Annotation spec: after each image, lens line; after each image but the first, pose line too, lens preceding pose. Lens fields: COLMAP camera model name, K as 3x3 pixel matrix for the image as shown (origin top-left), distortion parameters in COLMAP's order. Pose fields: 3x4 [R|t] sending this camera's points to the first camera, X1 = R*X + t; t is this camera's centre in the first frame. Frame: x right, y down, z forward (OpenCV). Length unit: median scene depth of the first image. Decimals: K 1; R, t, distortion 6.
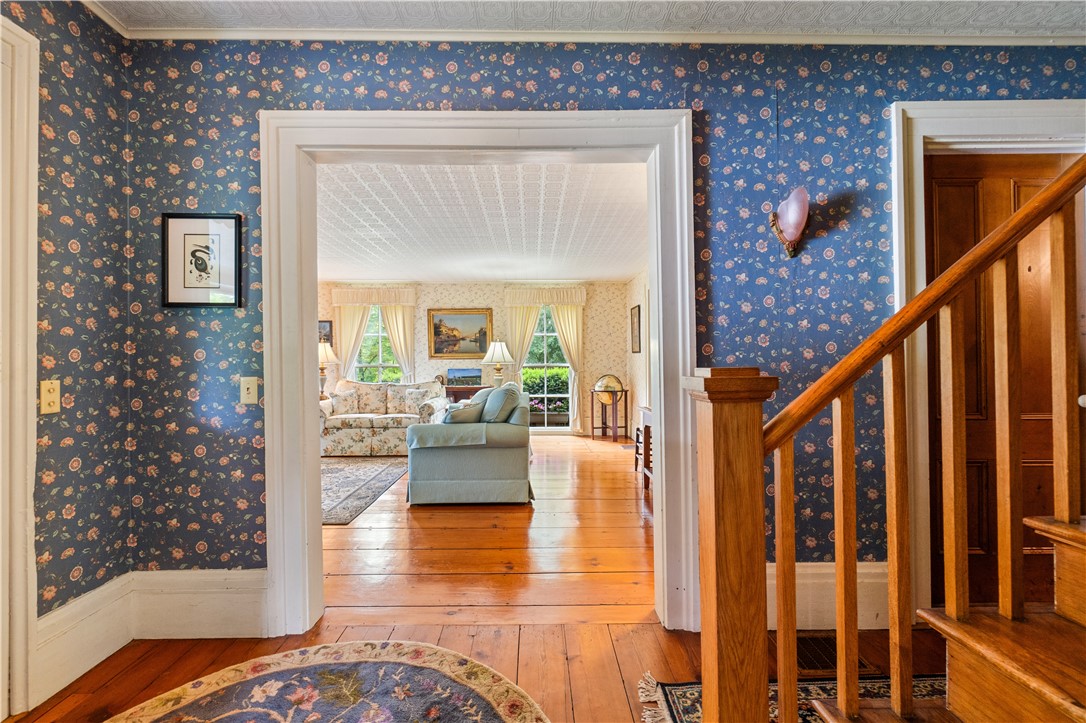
lens RADIAL K [[512.9, 0, 539.6], [0, 512.9, 357.9], [0, 0, 1]] dist [-0.006165, -0.002303]
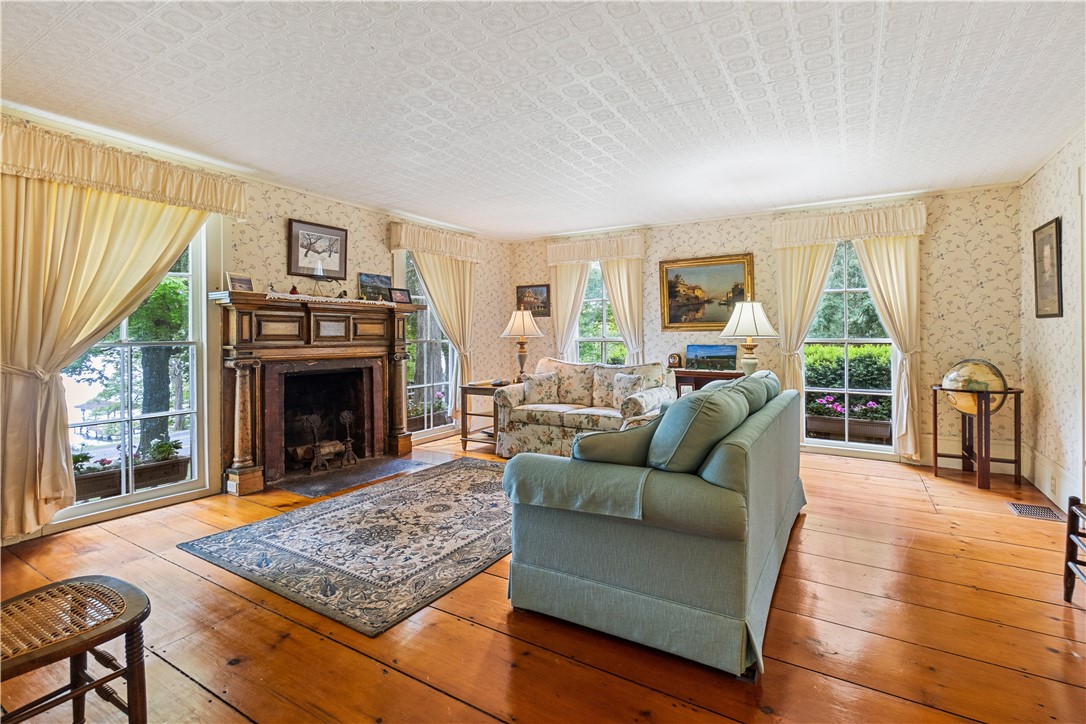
lens RADIAL K [[512.9, 0, 566.5], [0, 512.9, 334.1], [0, 0, 1]] dist [-0.006165, -0.002303]
pose [[0.860470, 0.001937, -0.509498, 0.036243], [0.002806, 0.999960, 0.008540, 0.000430], [0.509494, -0.008778, 0.860430, 0.314688]]
